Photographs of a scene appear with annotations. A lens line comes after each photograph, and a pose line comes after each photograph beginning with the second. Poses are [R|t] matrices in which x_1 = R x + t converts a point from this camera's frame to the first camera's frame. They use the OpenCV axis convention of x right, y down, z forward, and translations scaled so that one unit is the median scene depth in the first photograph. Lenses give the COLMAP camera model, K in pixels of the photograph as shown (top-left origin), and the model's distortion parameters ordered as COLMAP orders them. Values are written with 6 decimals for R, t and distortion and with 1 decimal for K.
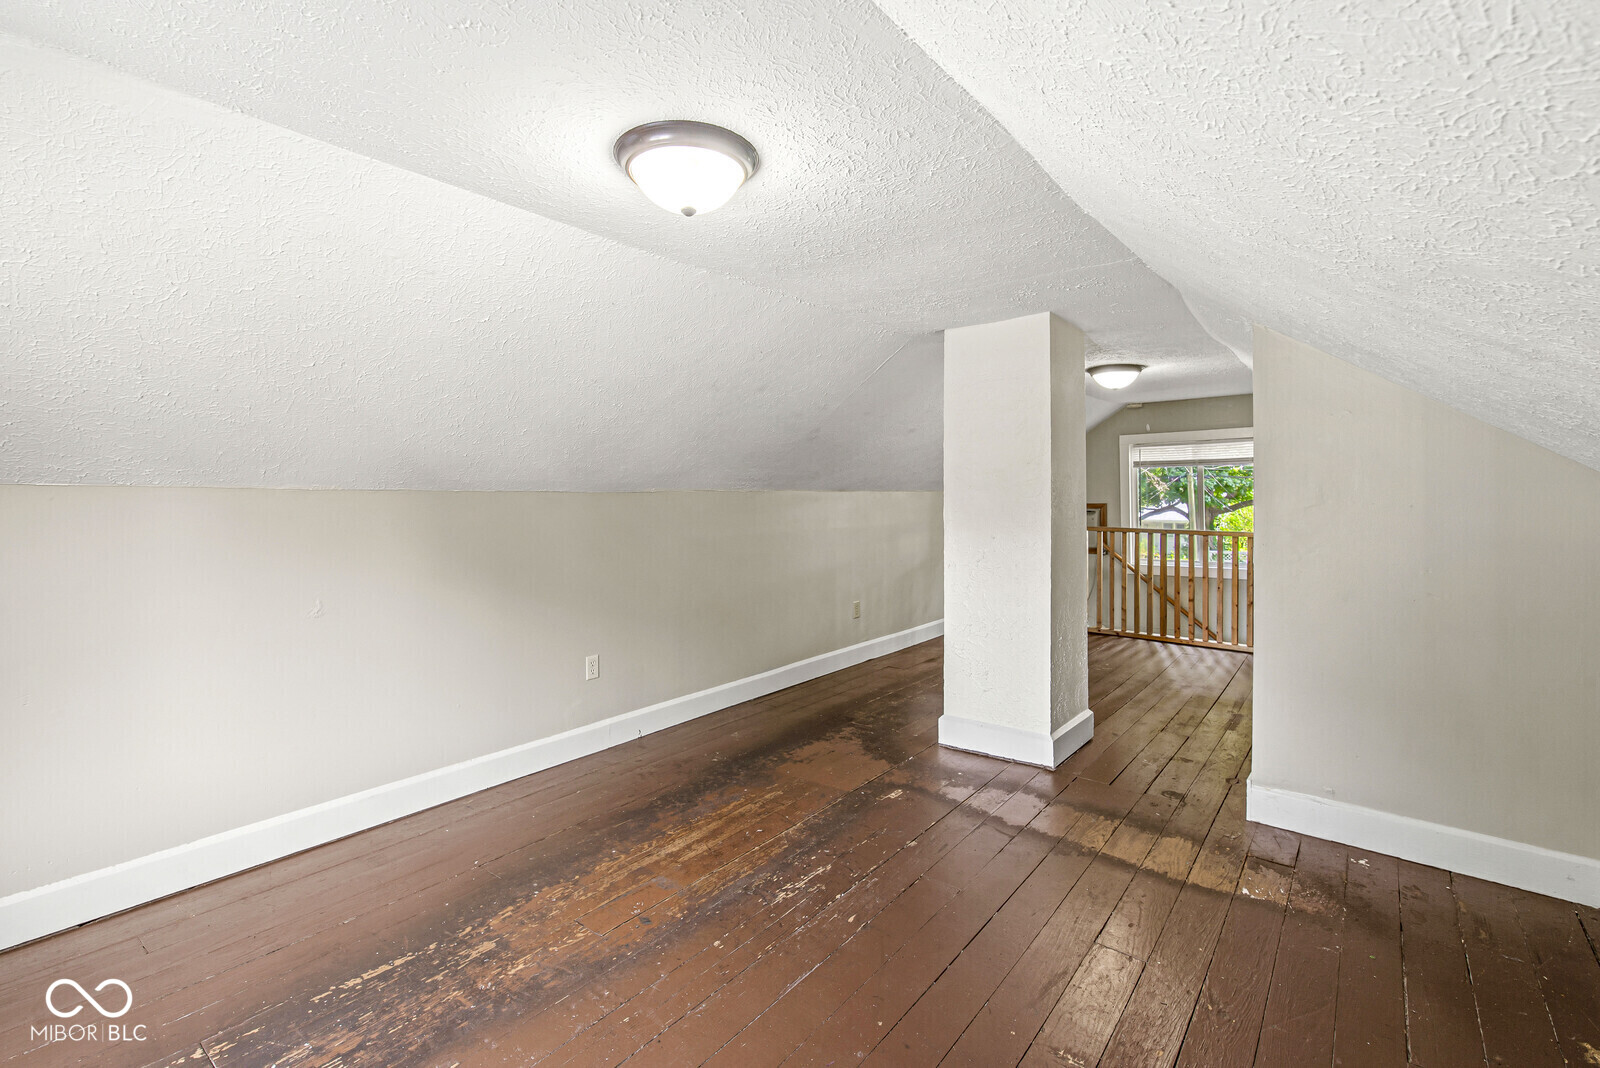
lens RADIAL K [[700.5, 0, 760.6], [0, 700.5, 494.7], [0, 0, 1]] dist [-0.002250, -0.000799]
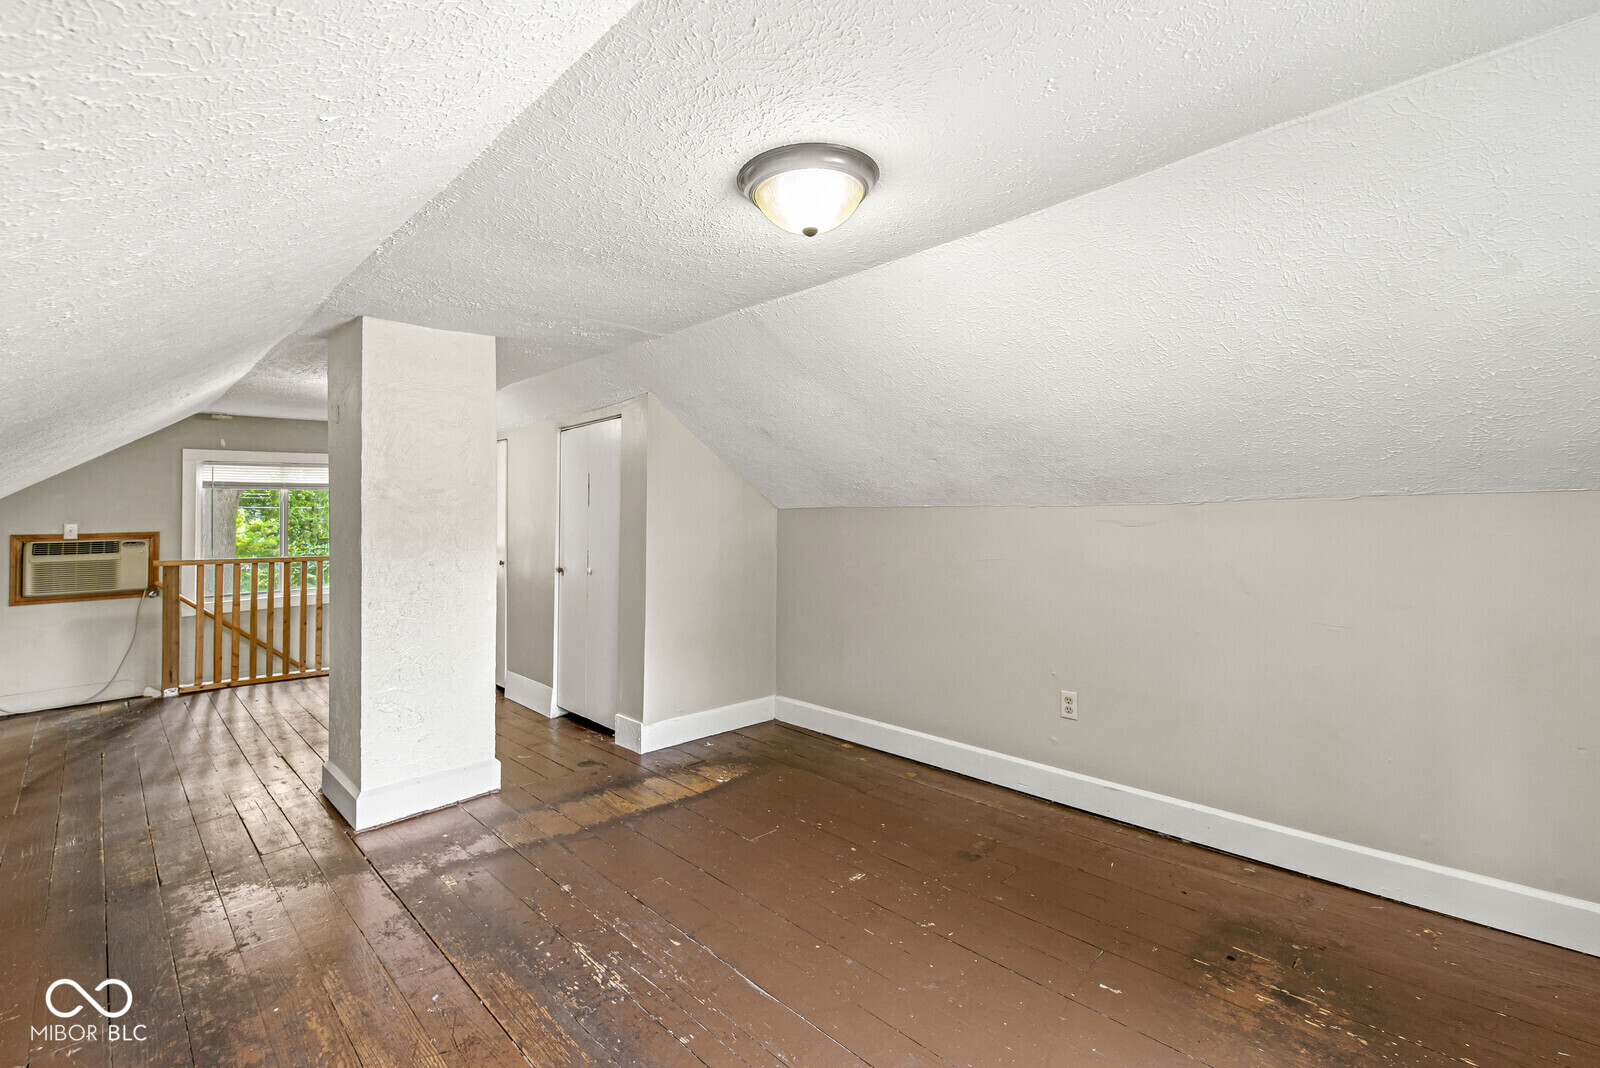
lens RADIAL K [[700.5, 0, 796.9], [0, 700.5, 517.1], [0, 0, 1]] dist [-0.002250, -0.000799]
pose [[0.112387, -0.004481, 0.993654, -0.510451], [0.009176, 0.999952, 0.003471, -0.001509], [-0.993622, 0.008727, 0.112422, 0.433421]]
